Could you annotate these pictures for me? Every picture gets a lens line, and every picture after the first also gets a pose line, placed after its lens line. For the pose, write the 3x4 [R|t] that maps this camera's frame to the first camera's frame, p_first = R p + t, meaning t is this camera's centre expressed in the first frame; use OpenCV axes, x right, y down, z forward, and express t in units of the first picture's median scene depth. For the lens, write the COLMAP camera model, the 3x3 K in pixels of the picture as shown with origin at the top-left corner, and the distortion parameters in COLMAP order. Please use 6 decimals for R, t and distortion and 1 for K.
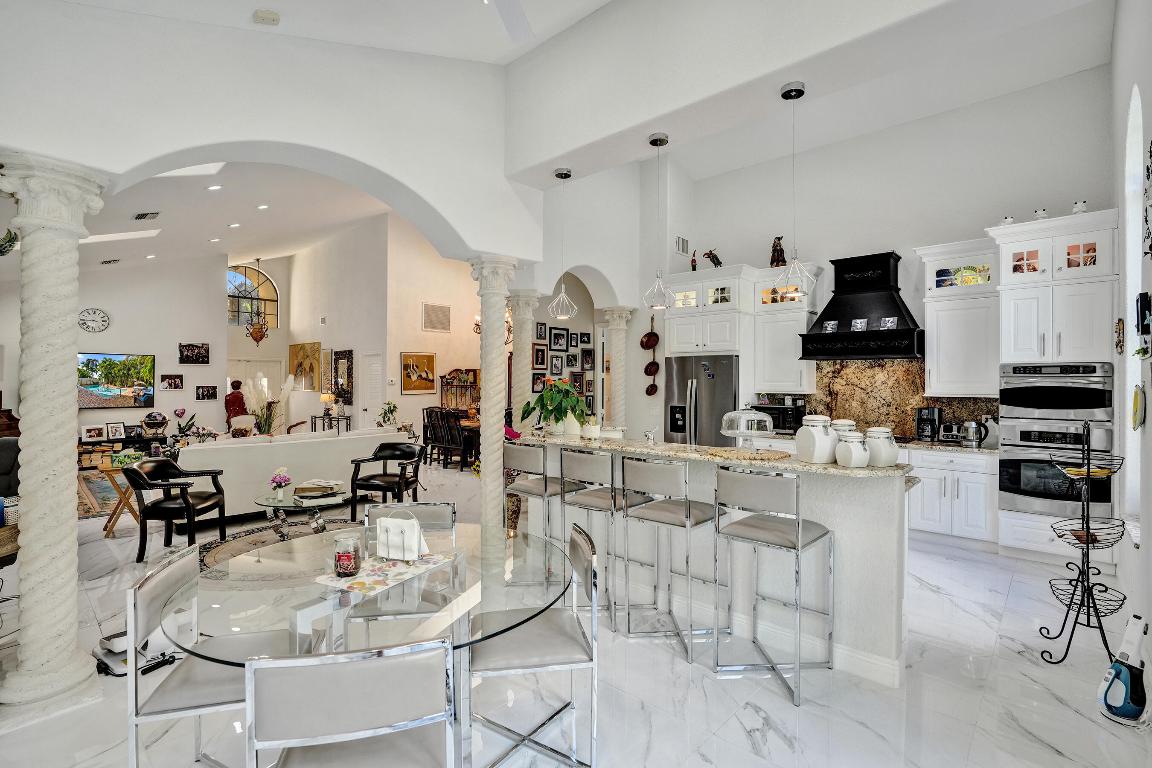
lens RADIAL K [[539.9, 0, 581.7], [0, 539.9, 383.2], [0, 0, 1]] dist [-0.054070, 0.029428]
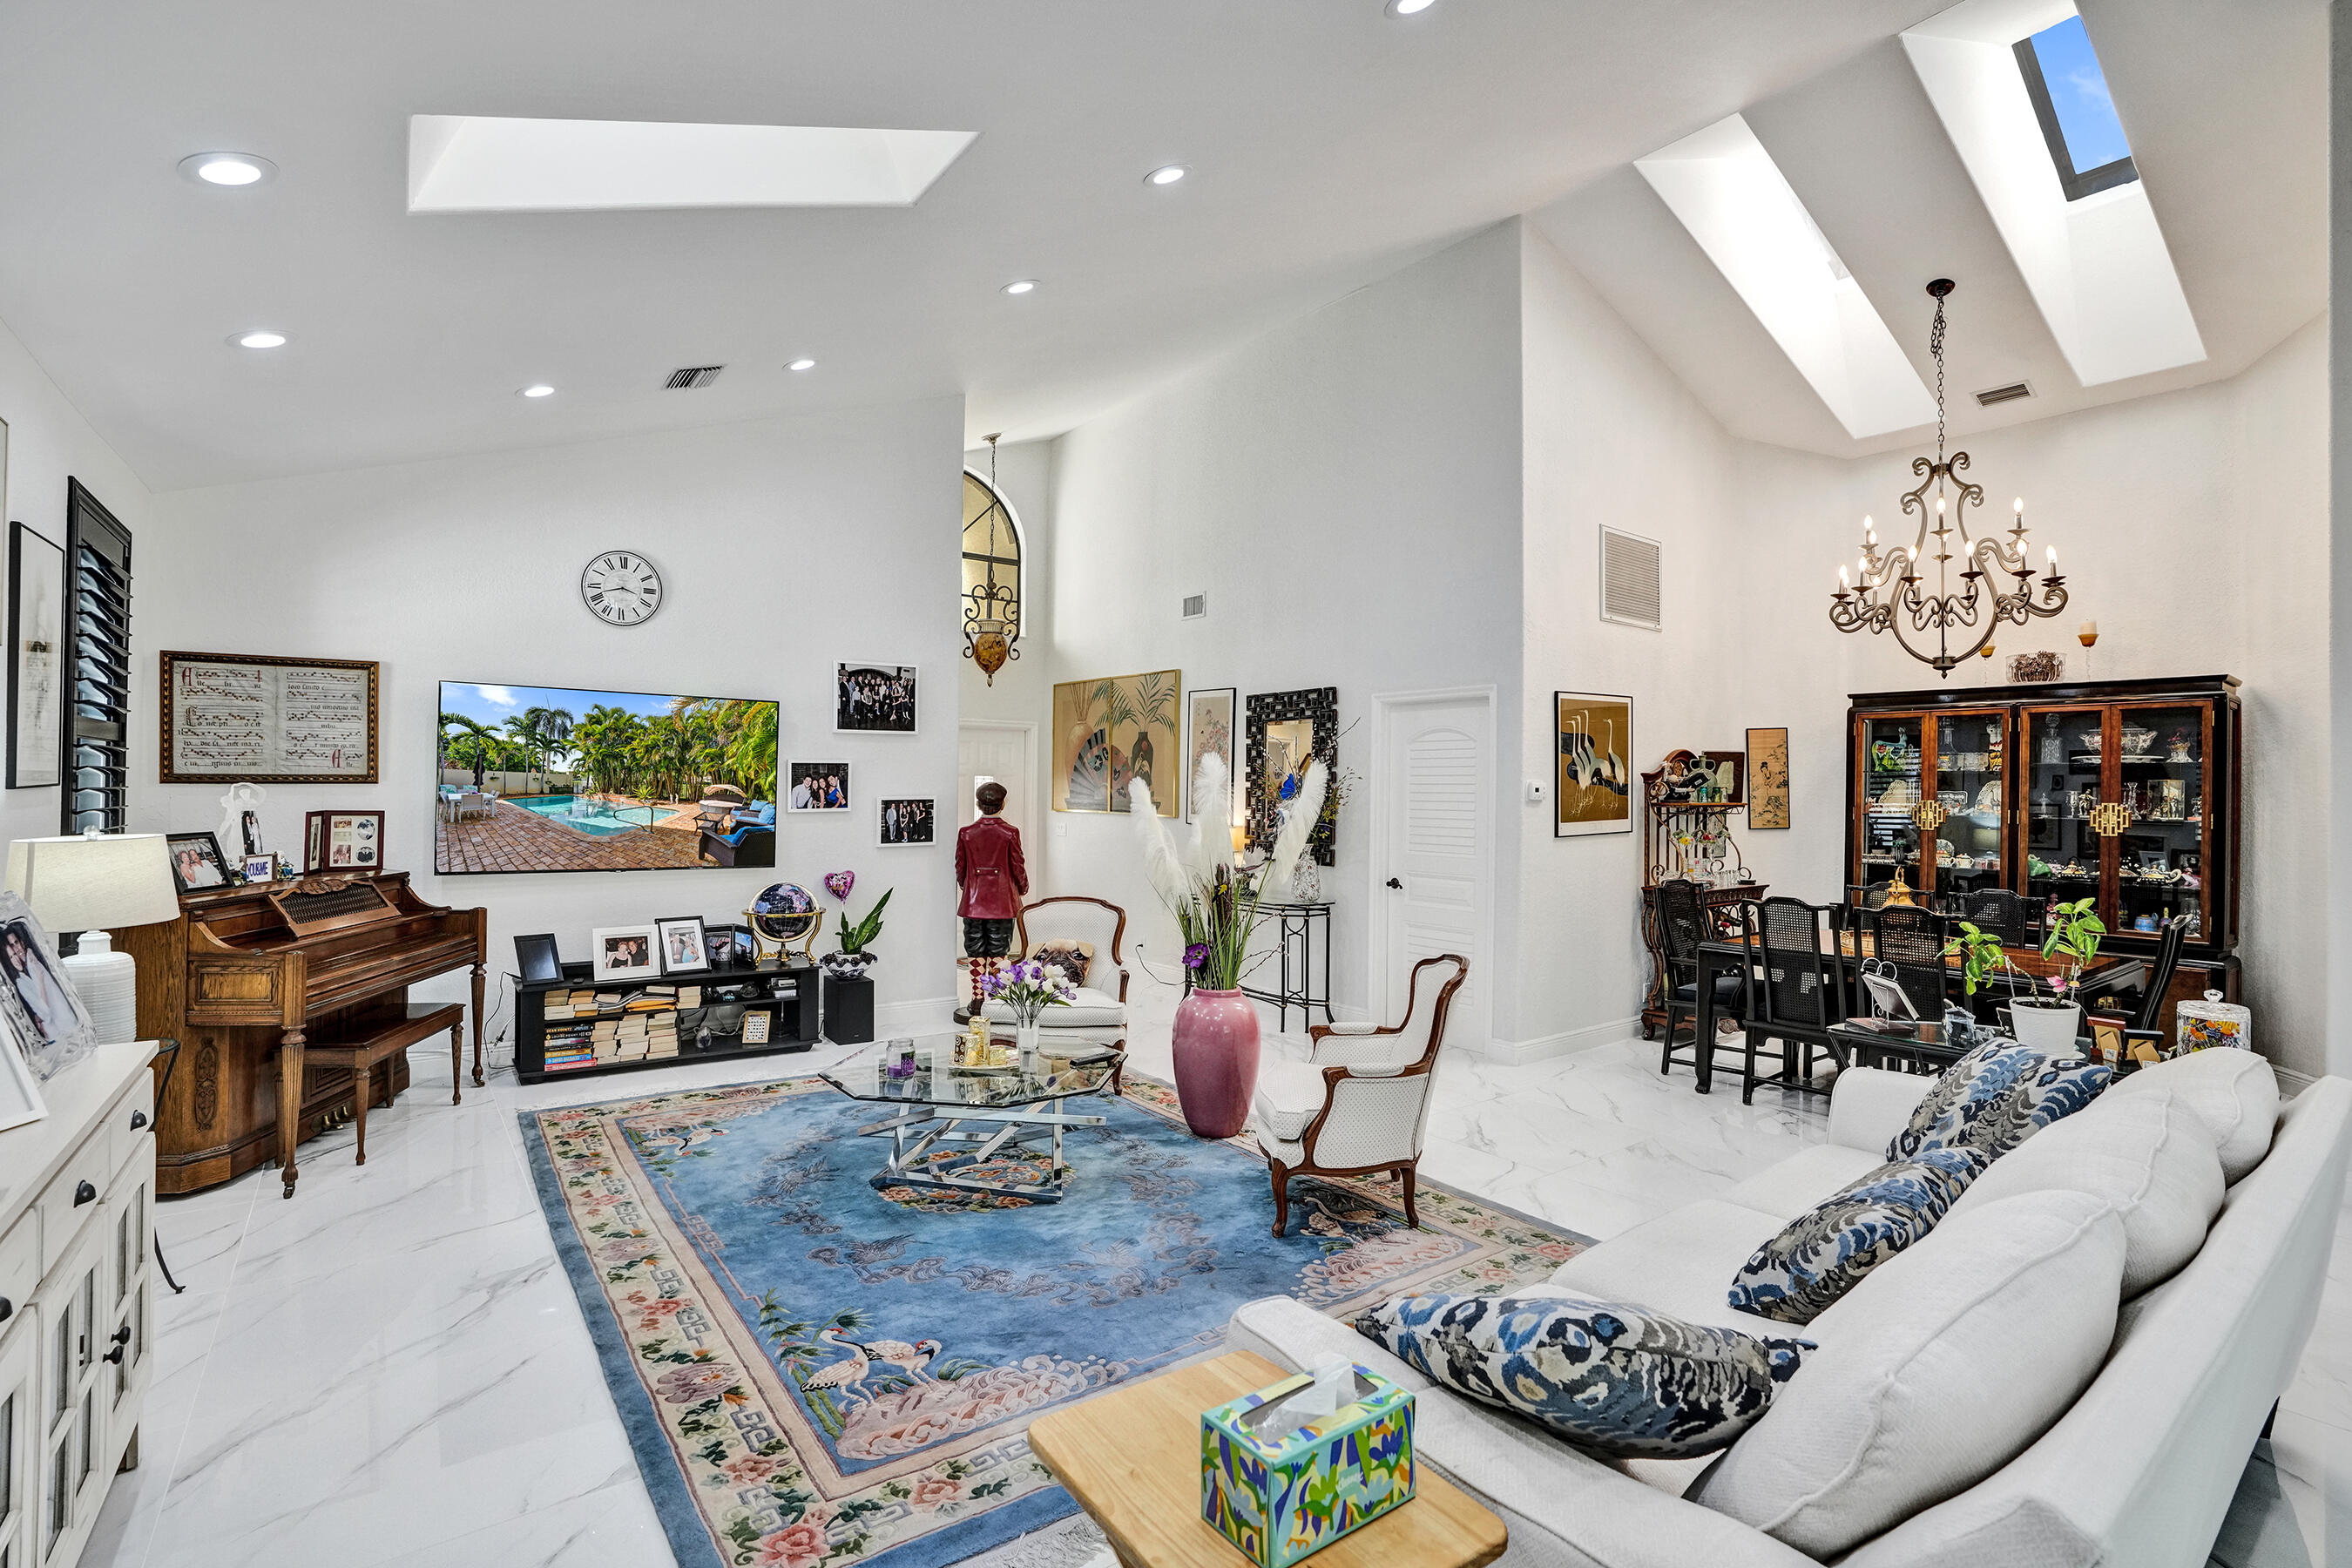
lens RADIAL K [[1102.2, 0, 1187.6], [0, 1102.2, 782.4], [0, 0, 1]] dist [-0.054070, 0.029428]
pose [[0.985681, 0.007810, -0.168440, -0.721501], [-0.009349, 0.999921, -0.008348, -0.002181], [0.168362, 0.009803, 0.985677, 0.624791]]
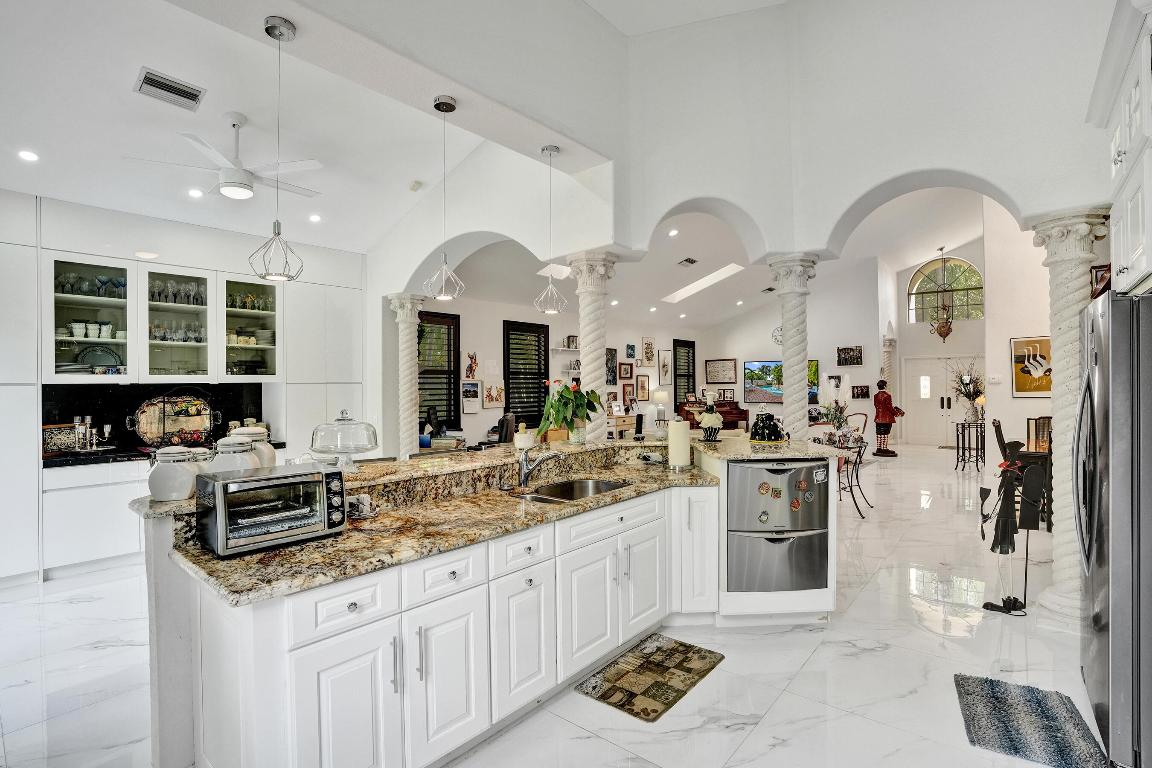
lens RADIAL K [[539.9, 0, 581.7], [0, 539.9, 383.2], [0, 0, 1]] dist [-0.054070, 0.029428]
pose [[0.050374, -0.004738, -0.998719, 0.564103], [0.009793, 0.999943, -0.004250, -0.001015], [0.998682, -0.009566, 0.050418, 0.647916]]
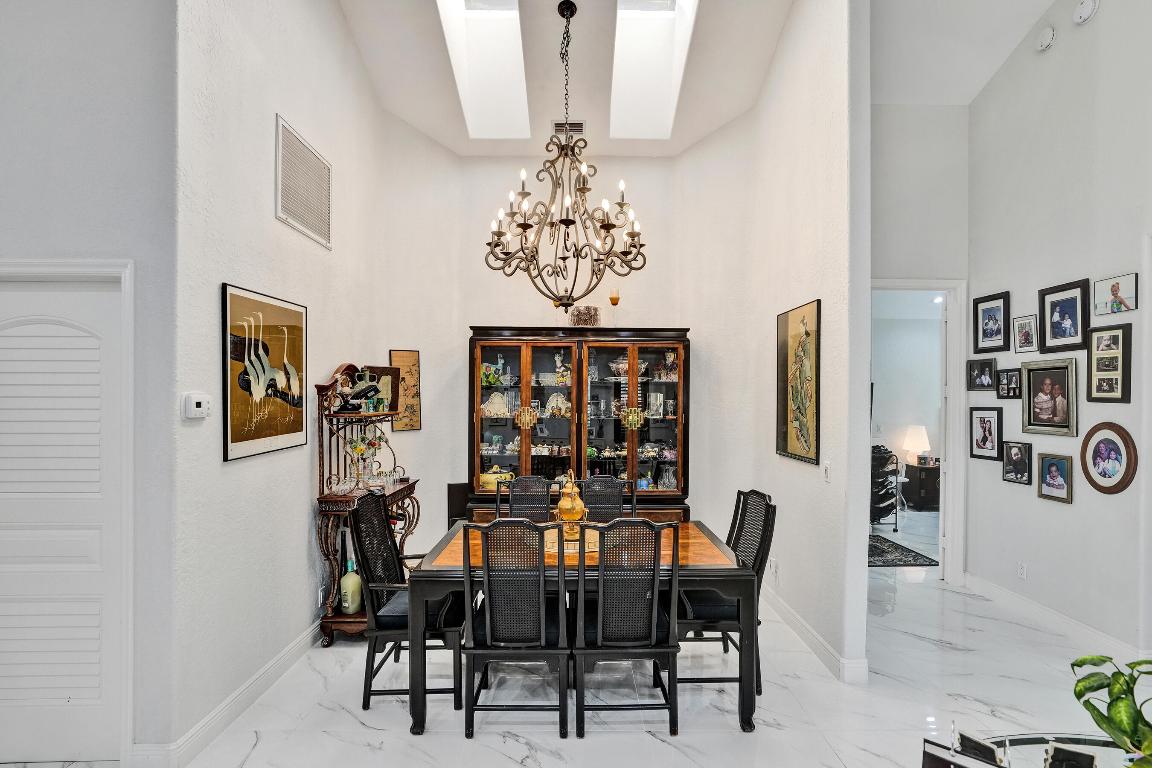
lens RADIAL K [[558.6, 0, 576.1], [0, 558.6, 399.7], [0, 0, 1]] dist [-0.000847, -0.000037]
pose [[0.722939, -0.000335, 0.690912, -0.657858], [-0.002604, 0.999991, 0.003210, -0.012068], [-0.690907, -0.004119, 0.722932, 1.178300]]
